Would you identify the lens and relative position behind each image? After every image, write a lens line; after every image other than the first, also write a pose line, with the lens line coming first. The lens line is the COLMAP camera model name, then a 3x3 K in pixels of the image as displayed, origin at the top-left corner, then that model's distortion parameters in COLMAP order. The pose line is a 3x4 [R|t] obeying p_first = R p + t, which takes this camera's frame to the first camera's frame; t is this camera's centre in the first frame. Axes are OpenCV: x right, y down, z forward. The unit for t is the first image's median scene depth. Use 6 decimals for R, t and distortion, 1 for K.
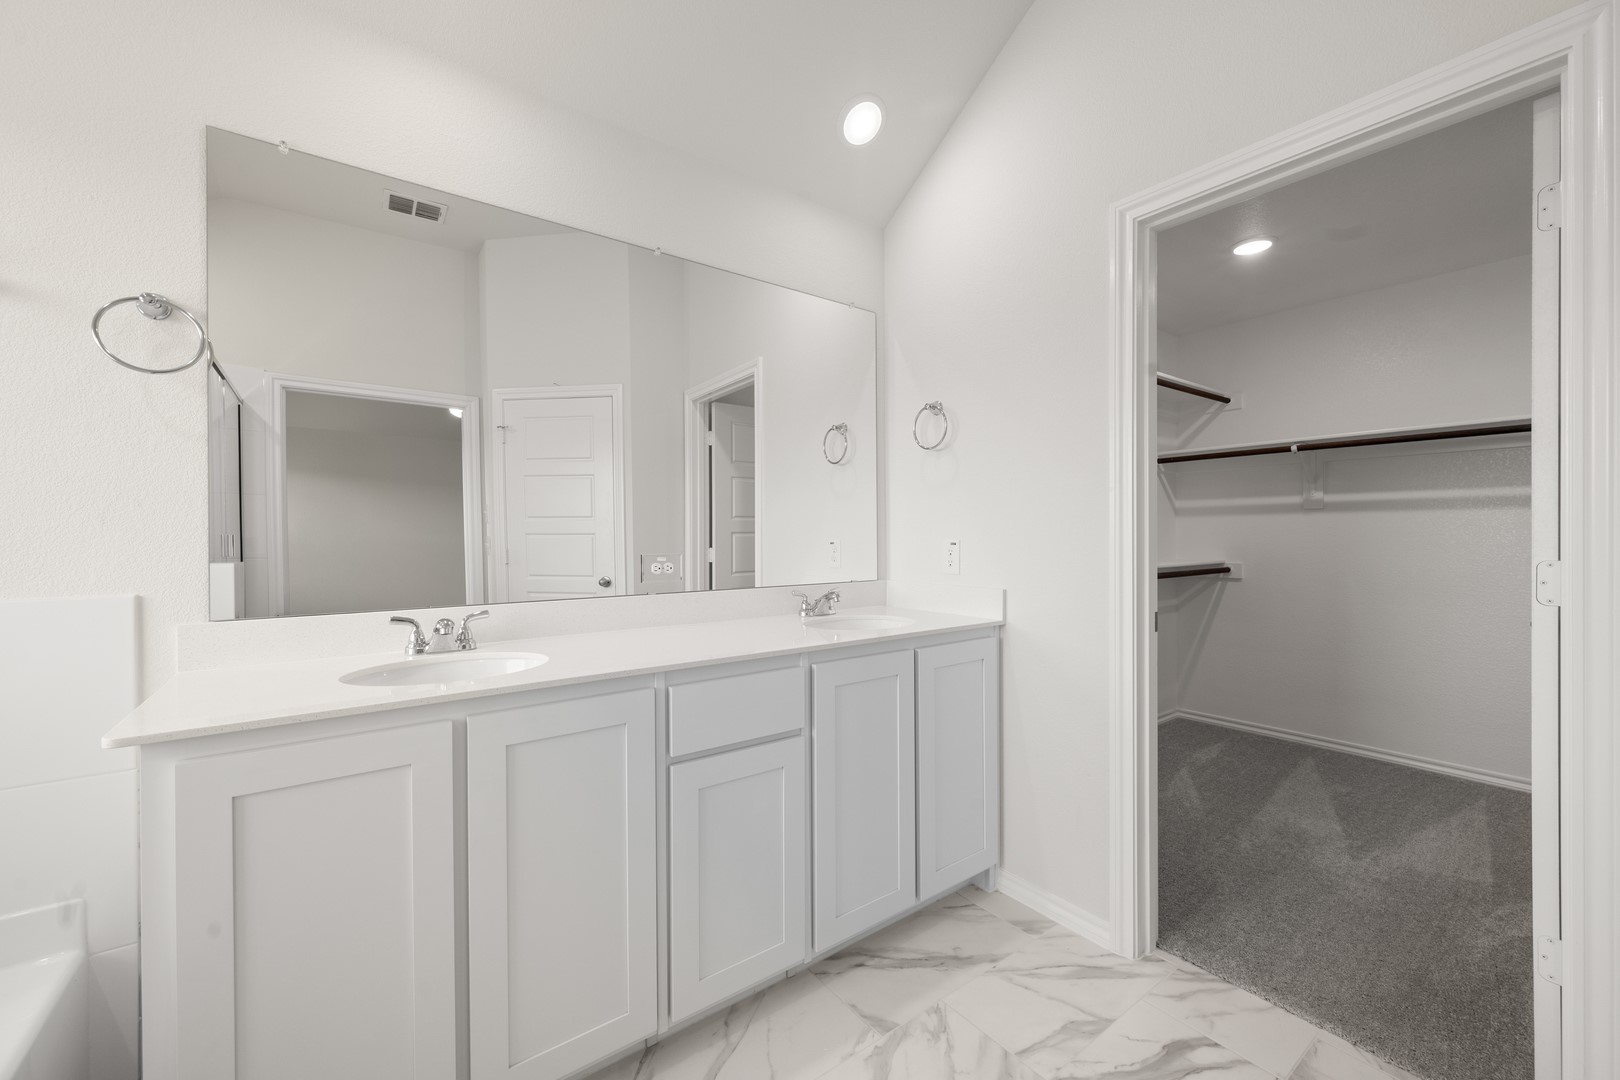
lens RADIAL K [[637.5, 0, 809.5], [0, 637.5, 539.5], [0, 0, 1]] dist [0.001704, -0.000245]
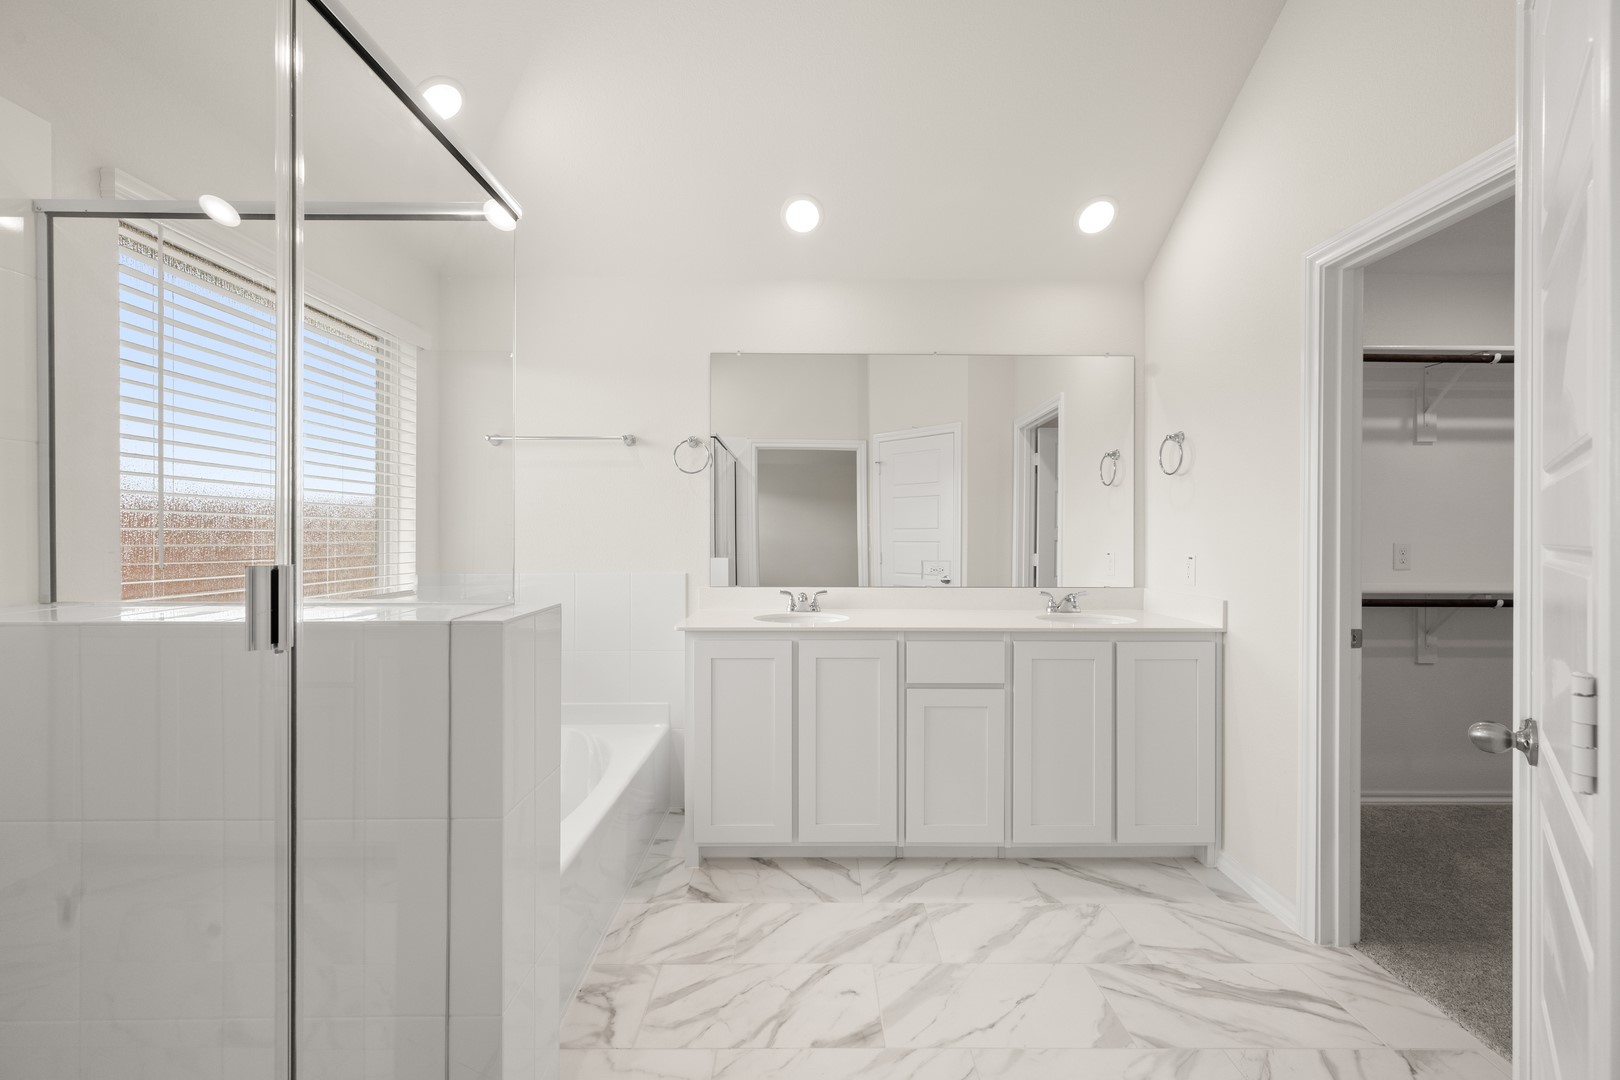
lens RADIAL K [[637.5, 0, 806.8], [0, 637.5, 541.1], [0, 0, 1]] dist [0.001704, -0.000245]
pose [[0.801126, 0.010576, -0.598403, 0.458278], [-0.008147, 0.999944, 0.006766, -0.032438], [0.598441, -0.000545, 0.801167, -0.397825]]
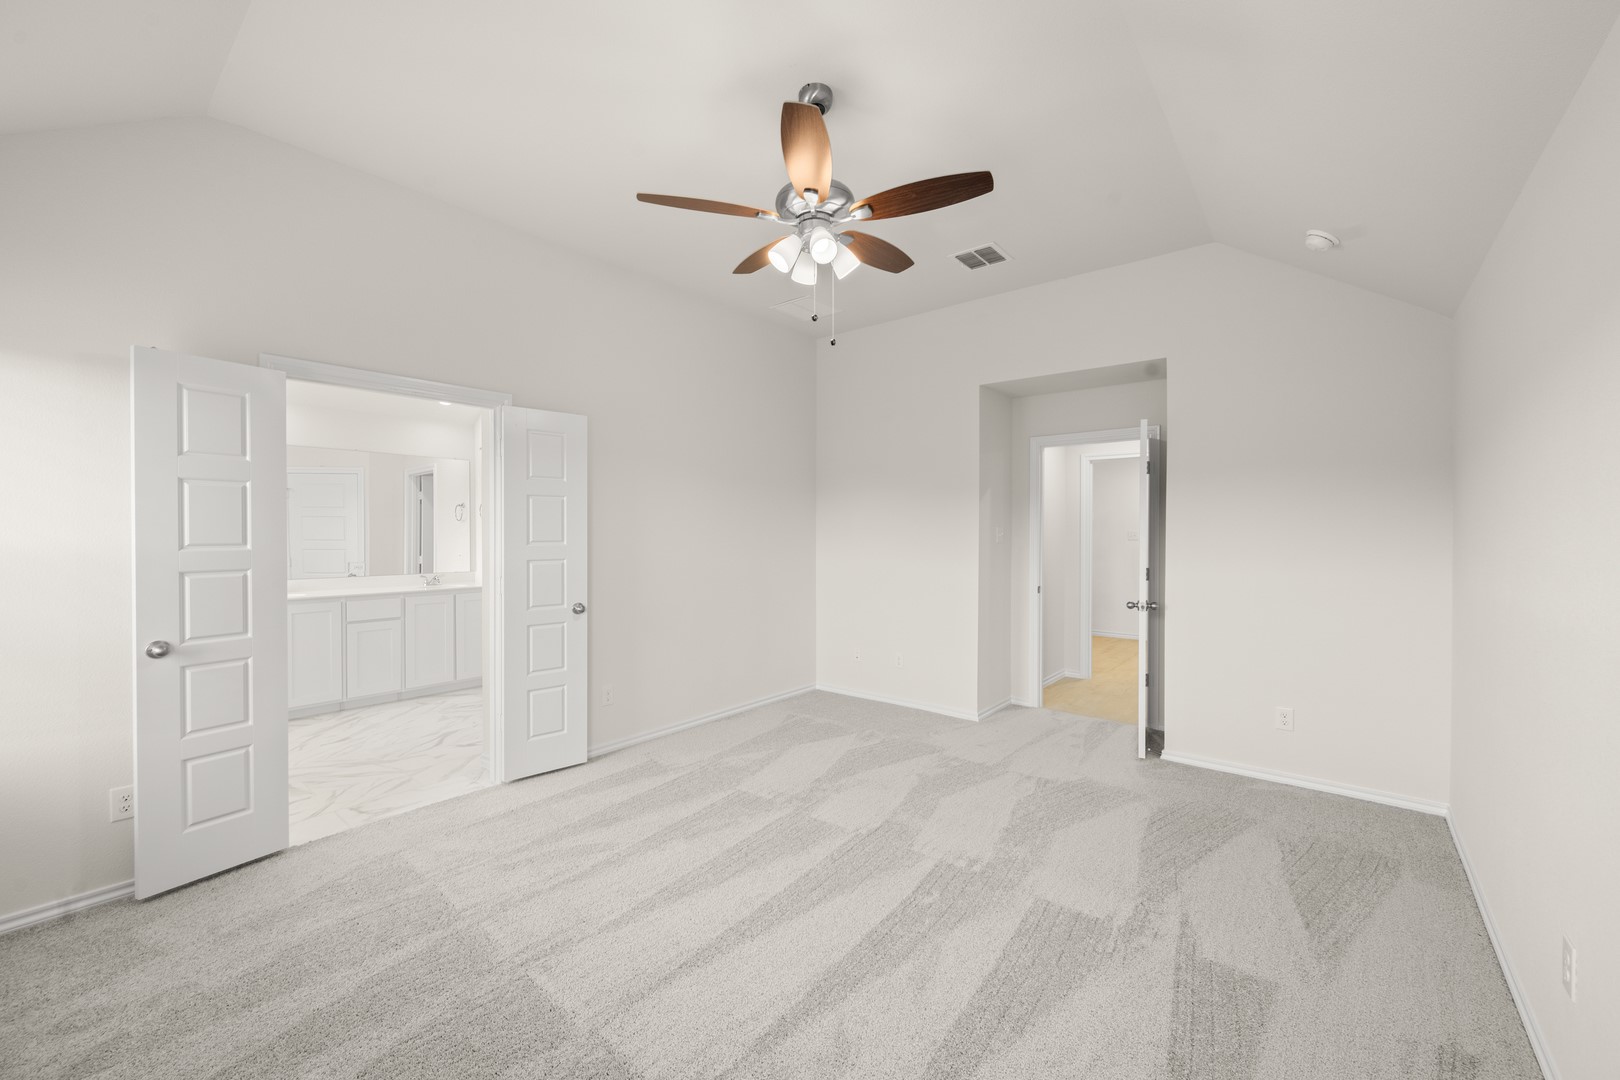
lens RADIAL K [[637.5, 0, 808.4], [0, 637.5, 538.1], [0, 0, 1]] dist [0.001704, -0.000245]
pose [[0.971794, 0.007646, 0.235707, 1.113638], [-0.008633, 0.999958, 0.003155, -0.114094], [-0.235673, -0.005101, 0.971819, -2.351136]]
